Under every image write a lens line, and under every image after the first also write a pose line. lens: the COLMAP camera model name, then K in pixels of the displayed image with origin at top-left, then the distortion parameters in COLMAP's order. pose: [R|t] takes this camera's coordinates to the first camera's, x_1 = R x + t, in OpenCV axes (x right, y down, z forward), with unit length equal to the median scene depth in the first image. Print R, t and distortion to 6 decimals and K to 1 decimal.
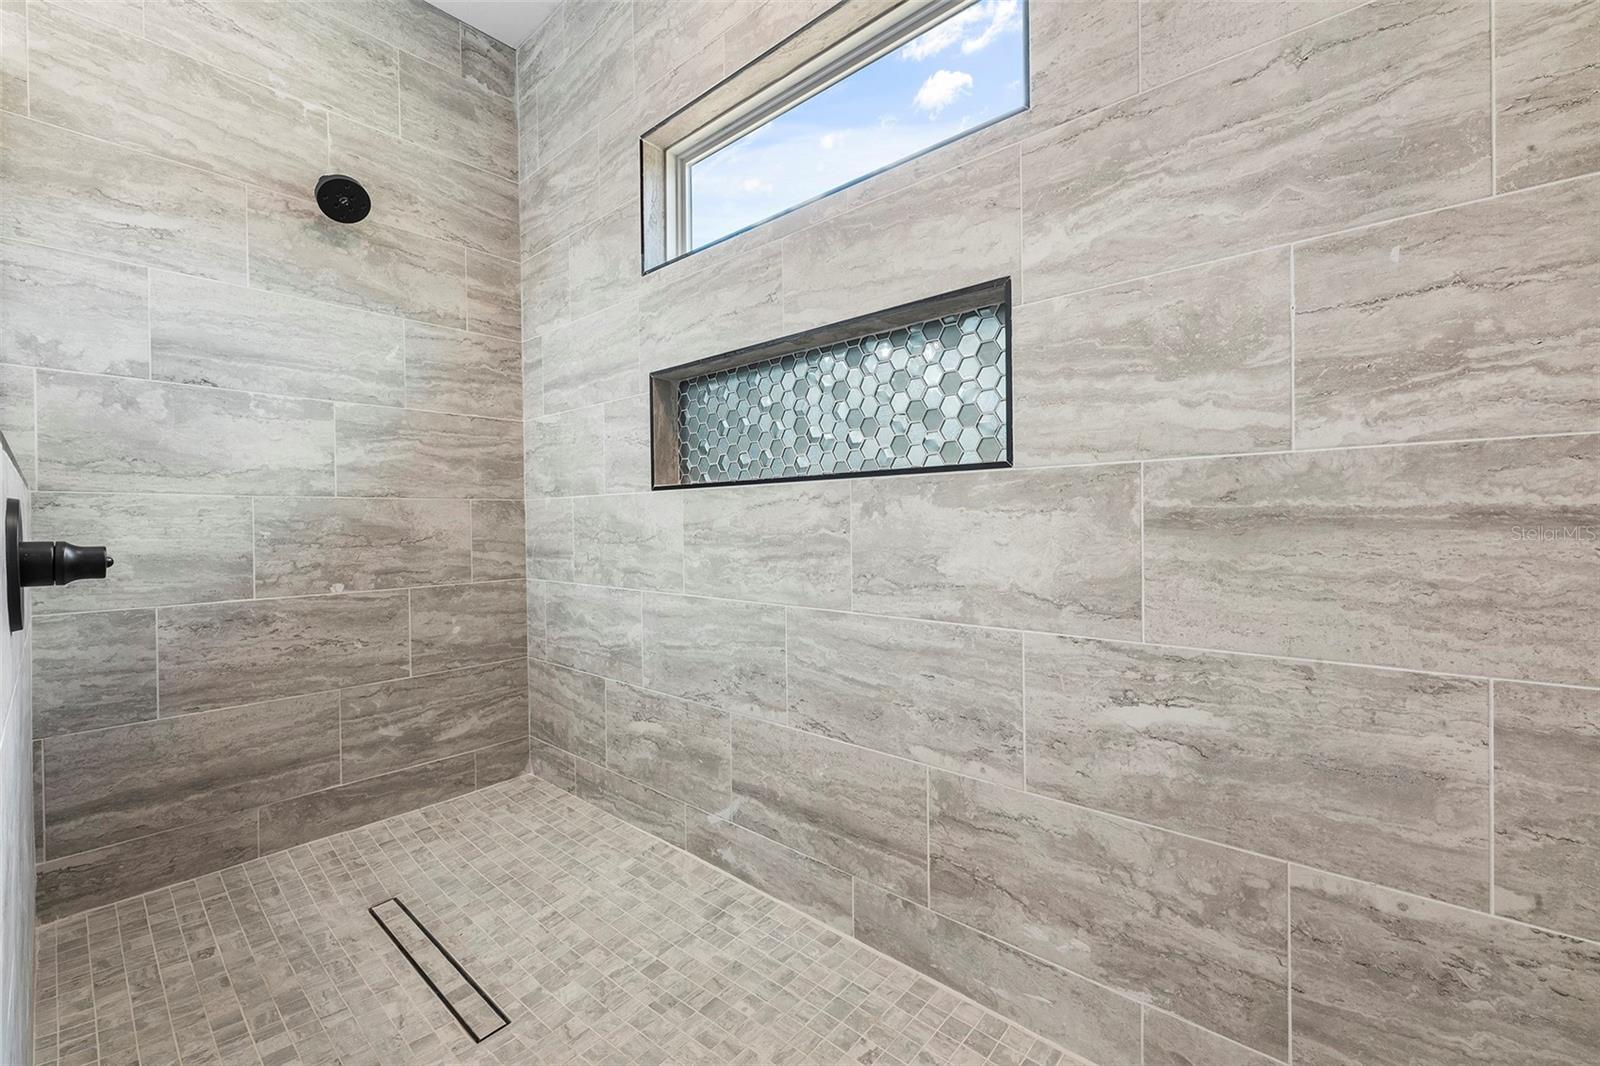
lens RADIAL K [[651.3, 0, 801.9], [0, 651.3, 525.3], [0, 0, 1]] dist [-0.003131, 0.000293]
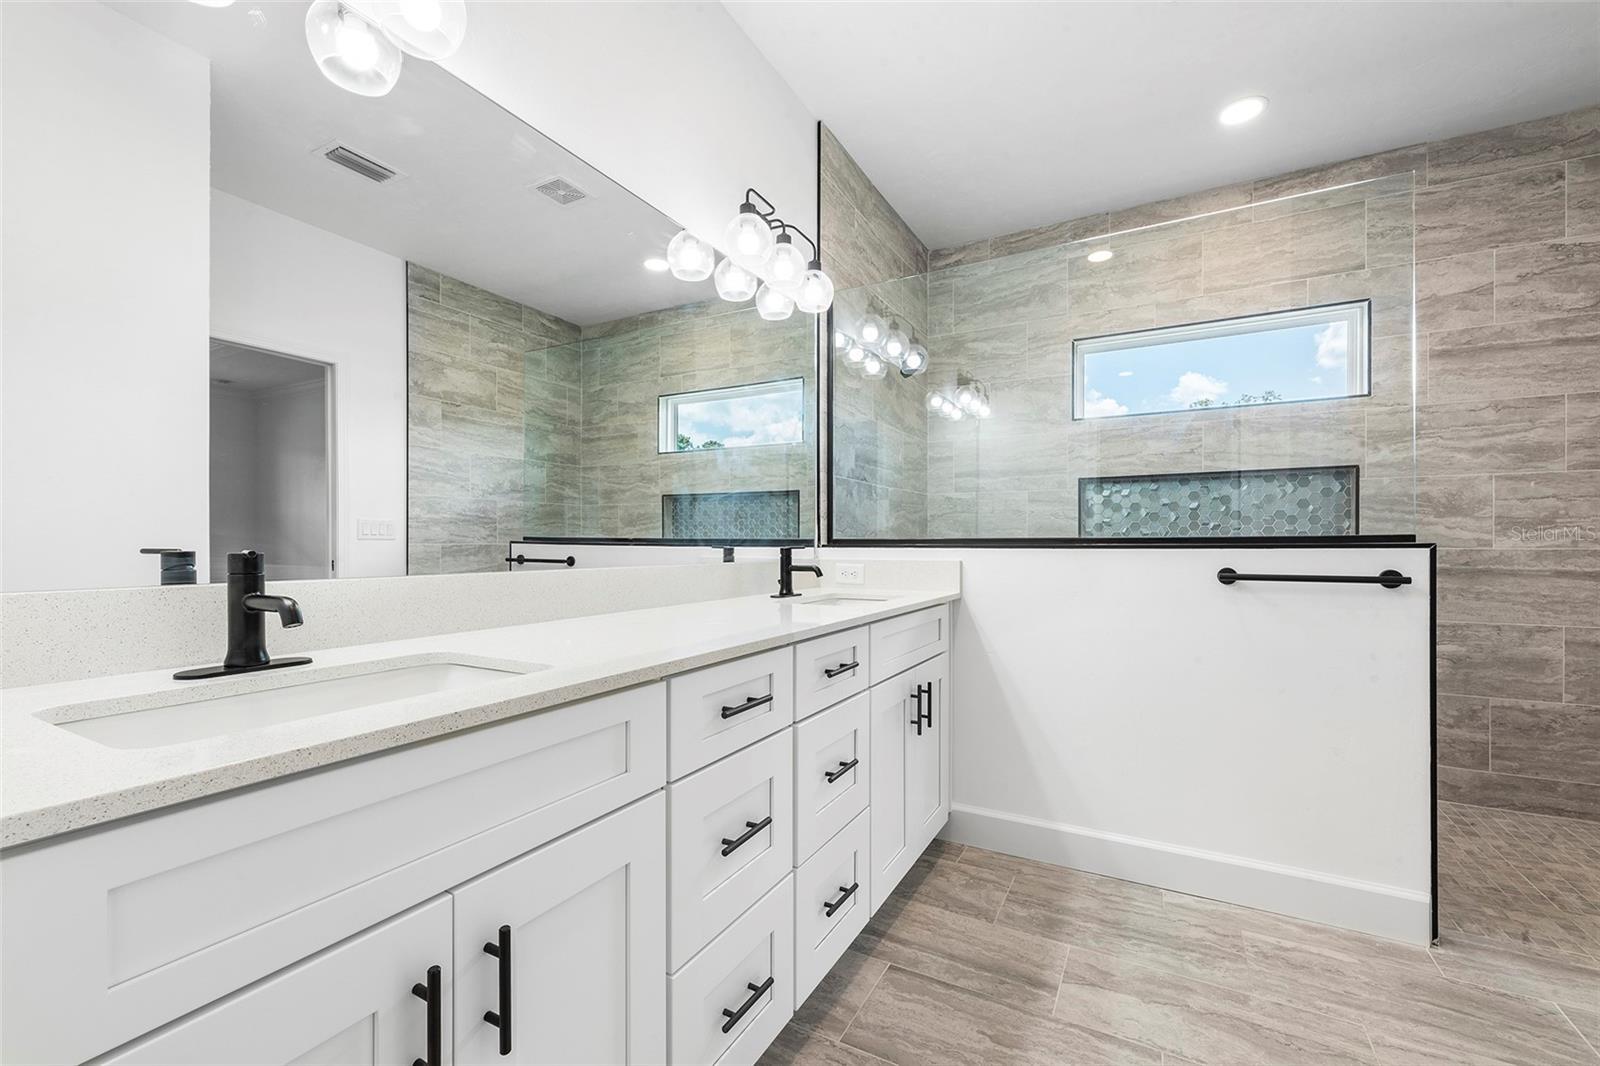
lens RADIAL K [[651.3, 0, 799.0], [0, 651.3, 543.5], [0, 0, 1]] dist [-0.003131, 0.000293]
pose [[0.978067, 0.013354, 0.207864, -2.808940], [-0.011617, 0.999887, -0.009579, -0.076823], [-0.207968, 0.006954, 0.978111, -1.131617]]
